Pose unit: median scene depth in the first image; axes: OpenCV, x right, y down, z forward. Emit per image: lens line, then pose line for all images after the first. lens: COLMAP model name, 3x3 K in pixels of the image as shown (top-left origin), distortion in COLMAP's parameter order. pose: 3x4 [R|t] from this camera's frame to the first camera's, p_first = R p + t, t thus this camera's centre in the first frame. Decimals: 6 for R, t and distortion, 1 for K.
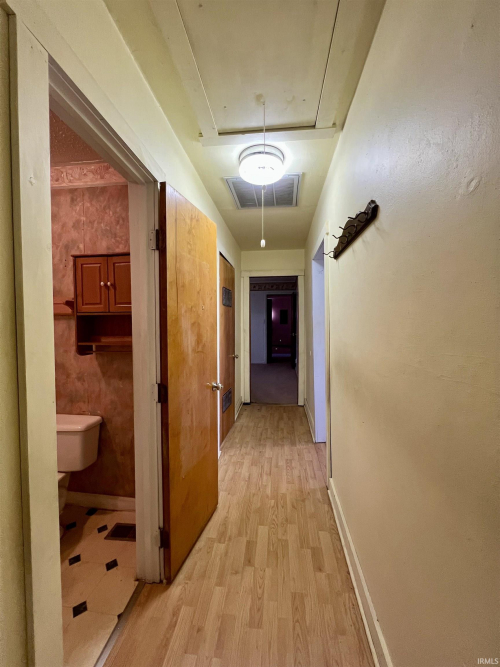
lens RADIAL K [[282.8, 0, 253.0], [0, 282.8, 332.5], [0, 0, 1]] dist [-0.000983, 0.000161]
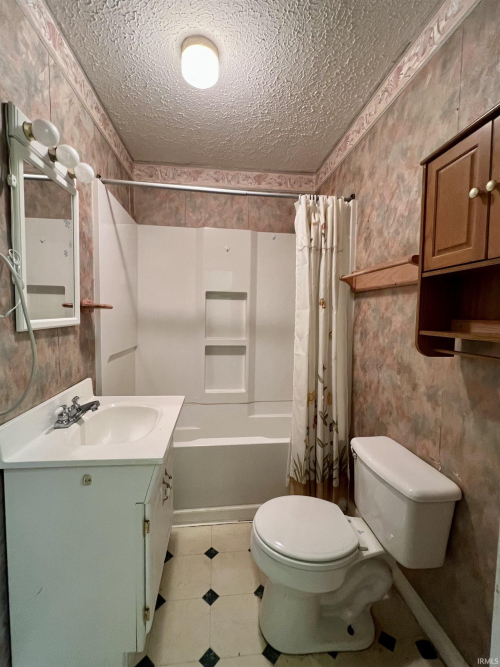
lens RADIAL K [[282.8, 0, 254.7], [0, 282.8, 333.1], [0, 0, 1]] dist [-0.000983, 0.000161]
pose [[0.252548, 0.066274, -0.965312, -0.177906], [-0.050781, 0.997184, 0.055177, 0.025306], [0.966251, 0.035085, 0.255202, 0.530426]]
